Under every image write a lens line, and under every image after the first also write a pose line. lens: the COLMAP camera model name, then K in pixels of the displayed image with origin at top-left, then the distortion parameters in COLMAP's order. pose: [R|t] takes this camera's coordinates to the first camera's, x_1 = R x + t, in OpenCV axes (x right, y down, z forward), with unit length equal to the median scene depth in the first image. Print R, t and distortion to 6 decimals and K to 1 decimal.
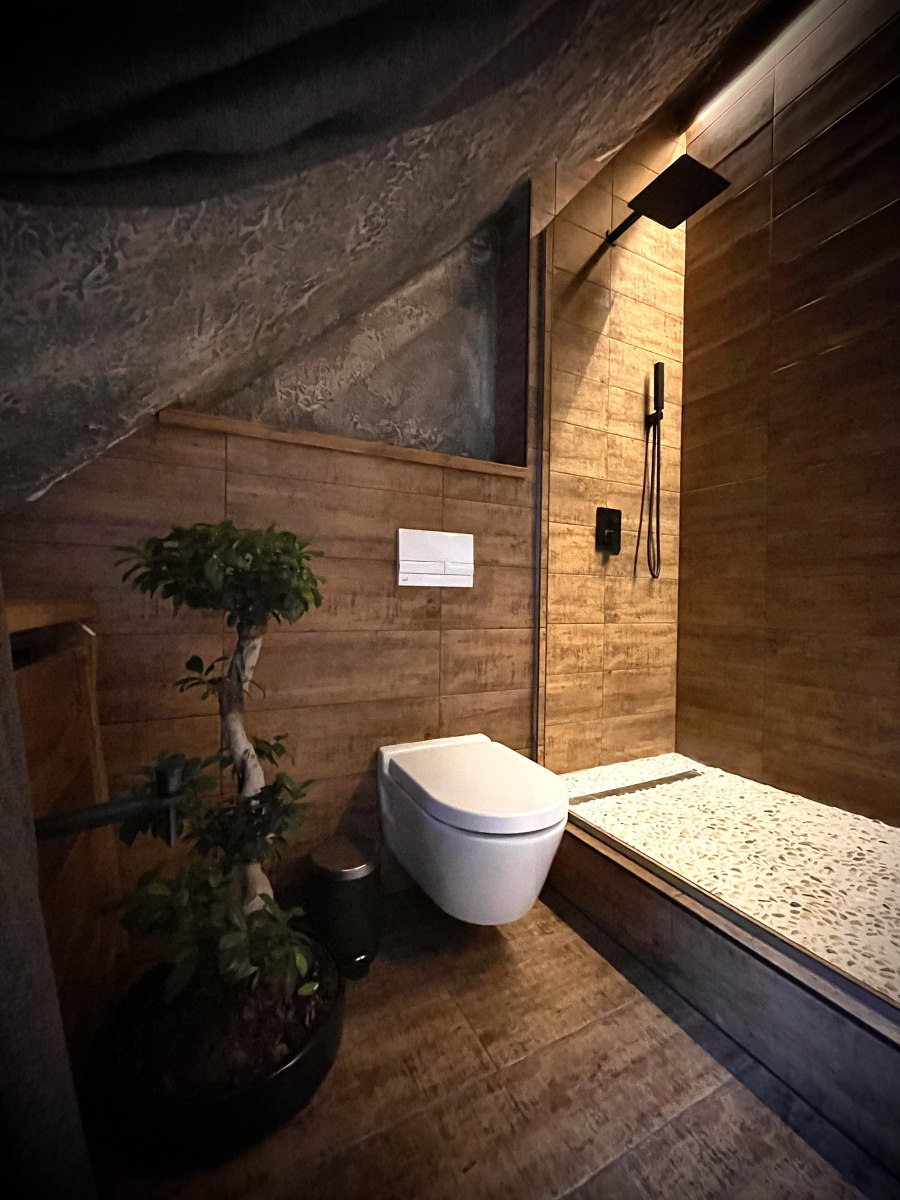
lens RADIAL K [[490.4, 0, 452.5], [0, 490.4, 597.5], [0, 0, 1]] dist [-0.001831, -0.000037]
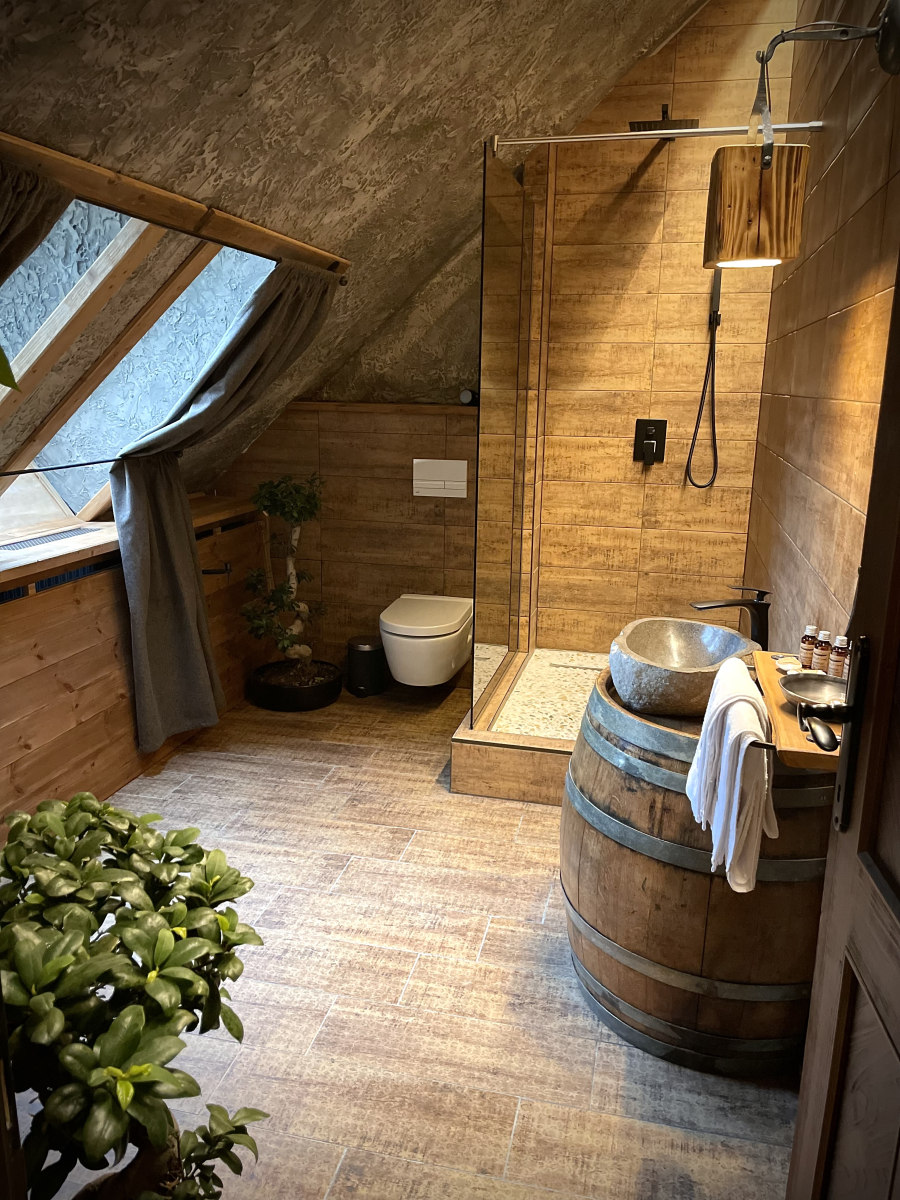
lens RADIAL K [[910.4, 0, 450.0], [0, 910.4, 600.0], [0, 0, 1]] dist [0.089452, -0.133442]
pose [[0.762851, 0.145123, -0.630078, 1.312526], [-0.005248, 0.975843, 0.218408, -0.236444], [0.646553, -0.163306, 0.745185, -0.813848]]
